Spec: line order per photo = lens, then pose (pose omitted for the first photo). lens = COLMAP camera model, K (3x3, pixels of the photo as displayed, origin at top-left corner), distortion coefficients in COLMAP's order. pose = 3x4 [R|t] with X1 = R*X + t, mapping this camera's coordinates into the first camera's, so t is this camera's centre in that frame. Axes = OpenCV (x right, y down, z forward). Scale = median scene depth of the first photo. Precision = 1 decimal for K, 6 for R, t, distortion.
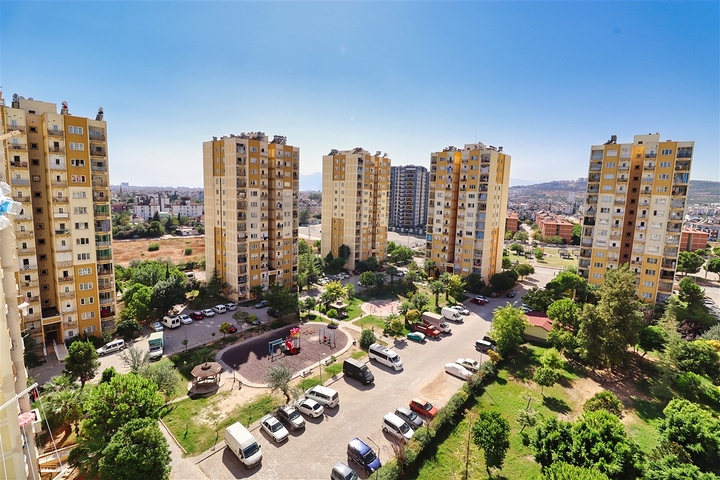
lens RADIAL K [[330.8, 0, 367.3], [0, 330.8, 235.1], [0, 0, 1]] dist [0.000825, -0.013678]
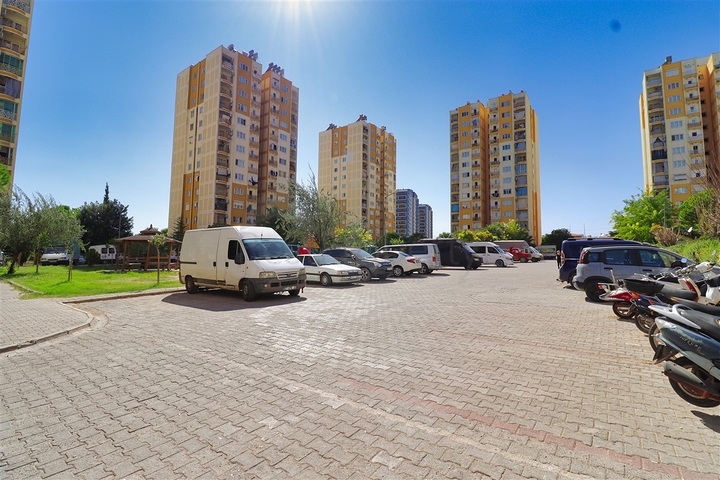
lens RADIAL K [[330.8, 0, 367.3], [0, 330.8, 235.1], [0, 0, 1]] dist [0.000825, -0.013678]
pose [[0.996827, -0.018144, 0.077497, -0.104406], [0.033053, 0.980110, -0.195681, 0.253286], [-0.072406, 0.197622, 0.977601, 0.253575]]
